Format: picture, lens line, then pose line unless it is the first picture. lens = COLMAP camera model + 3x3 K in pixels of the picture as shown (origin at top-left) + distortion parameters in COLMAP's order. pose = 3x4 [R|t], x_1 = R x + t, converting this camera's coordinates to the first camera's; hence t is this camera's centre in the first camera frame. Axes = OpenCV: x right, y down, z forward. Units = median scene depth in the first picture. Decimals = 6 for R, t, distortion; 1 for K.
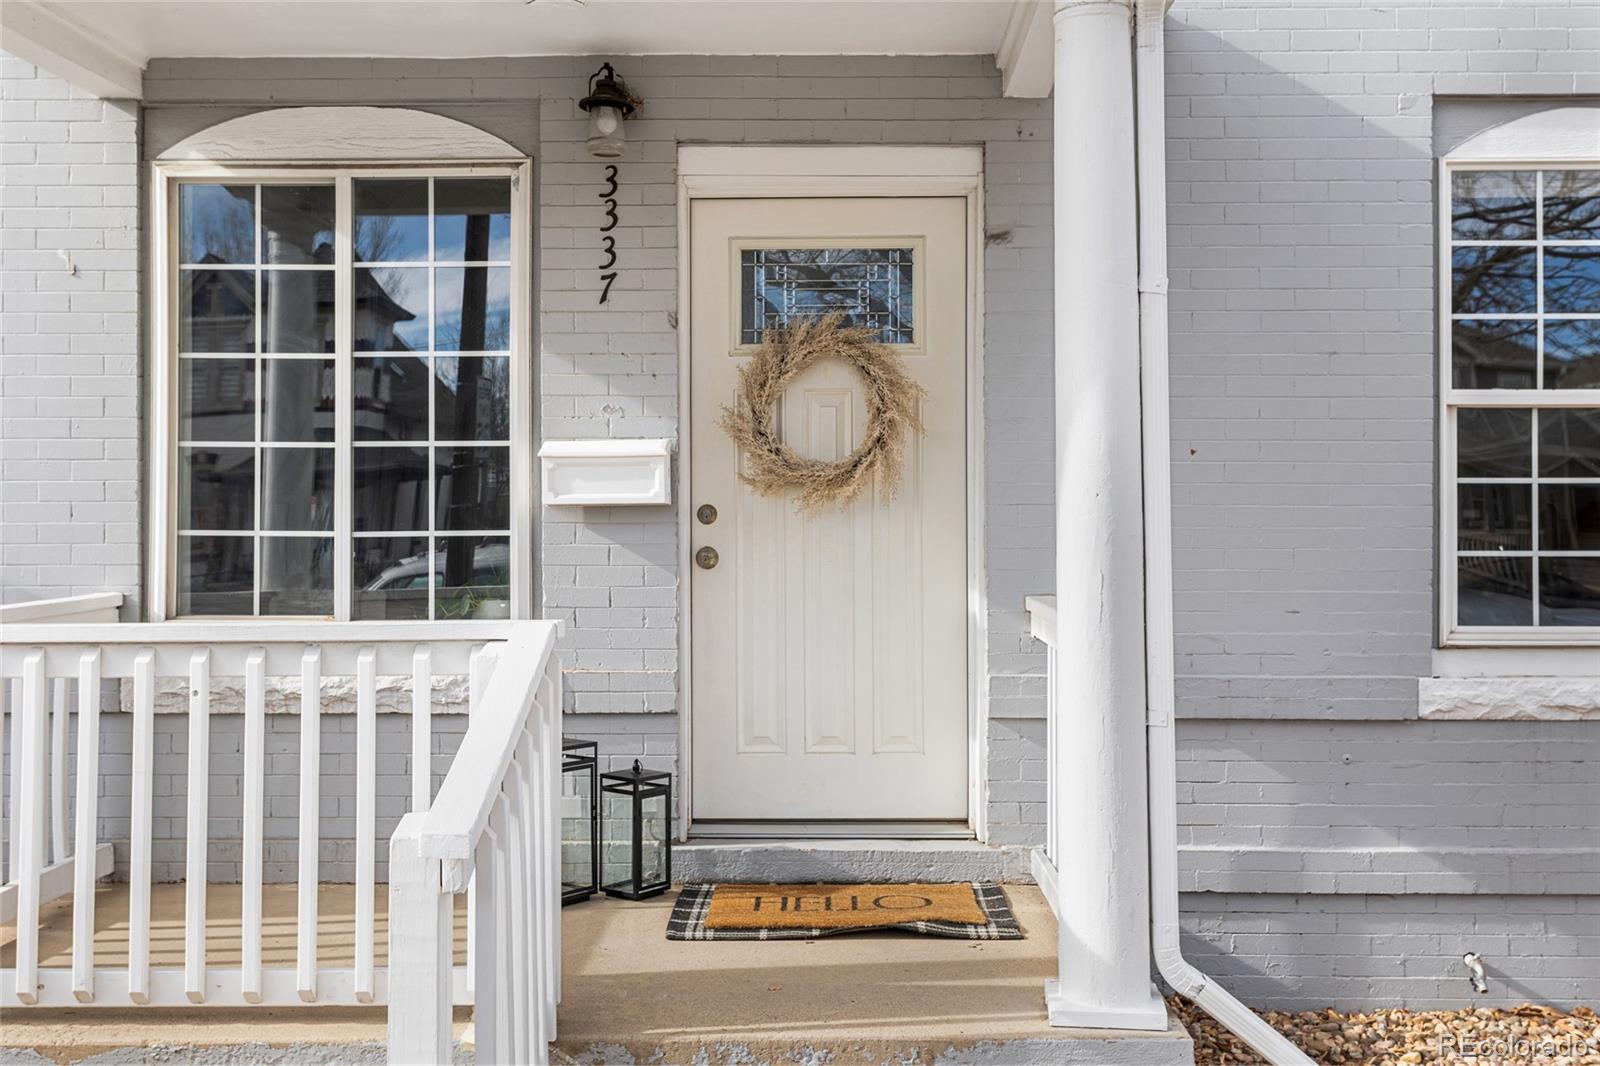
lens RADIAL K [[1644.4, 0, 805.8], [0, 1644.4, 535.4], [0, 0, 1]] dist [0.022295, 0.000000]
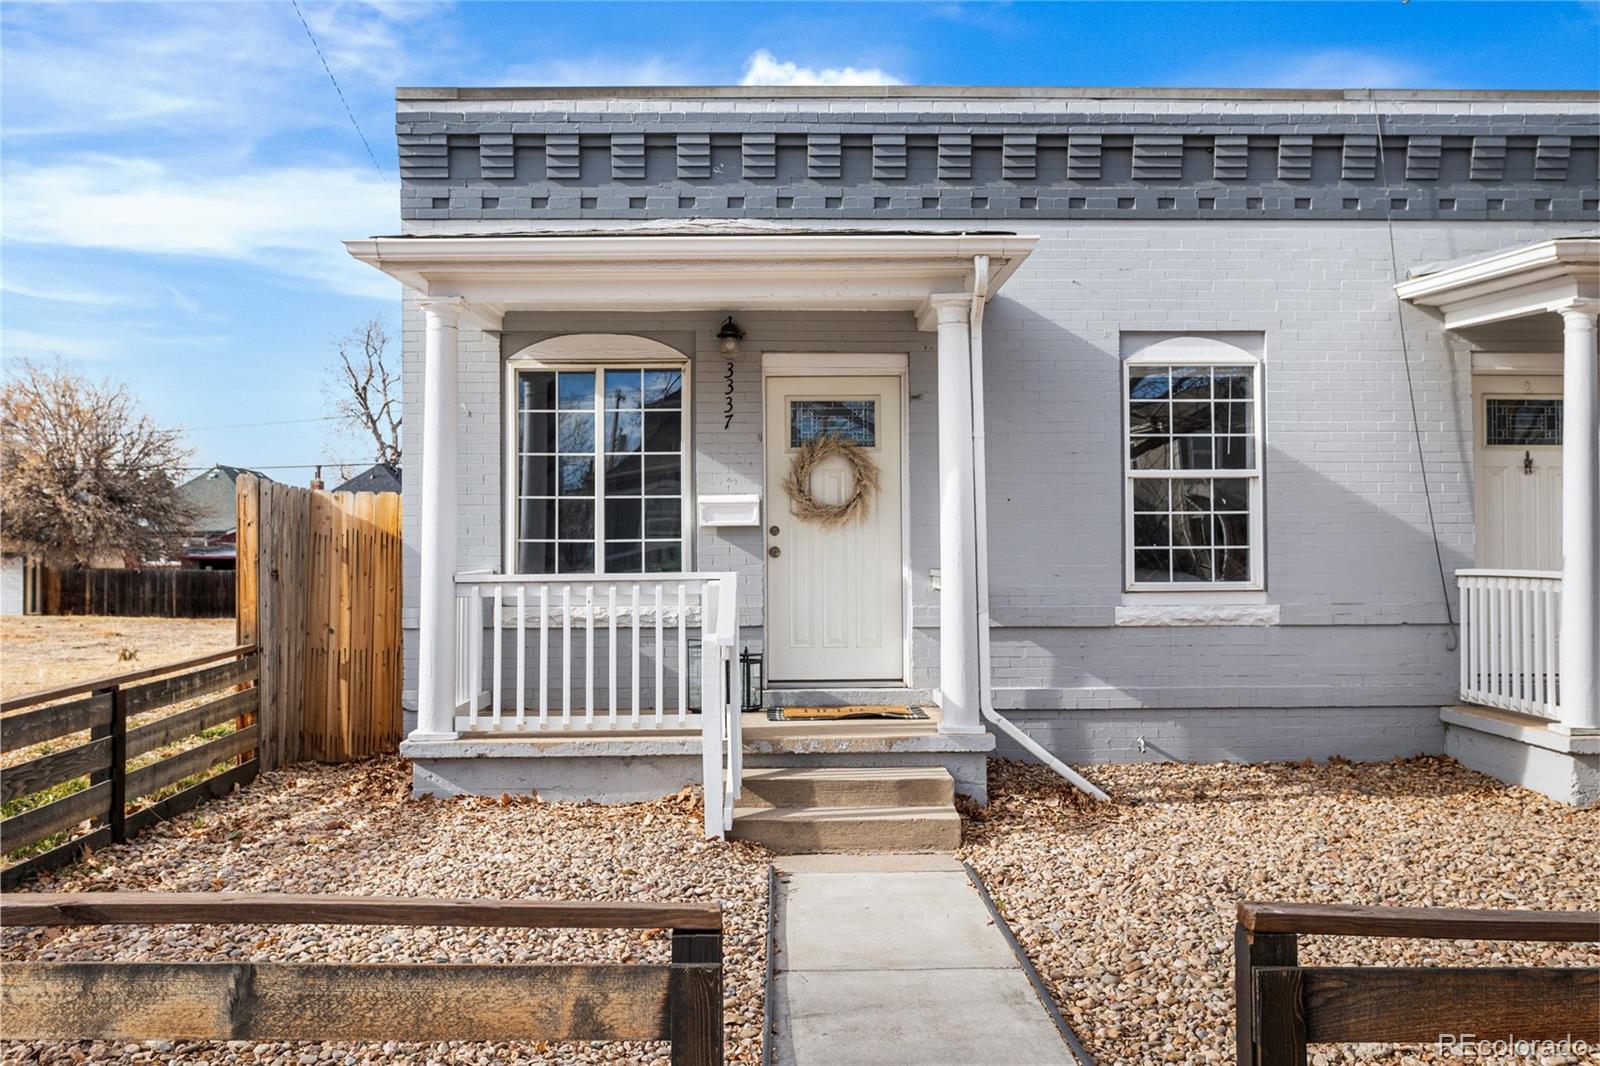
lens RADIAL K [[1805.8, 0, 797.9], [0, 1805.8, 529.8], [0, 0, 1]] dist [-0.000810, 0.000000]
pose [[0.998802, -0.004026, 0.048773, -0.145055], [0.005216, 0.999691, -0.024303, 0.041937], [-0.048660, 0.024528, 0.998514, -1.277995]]
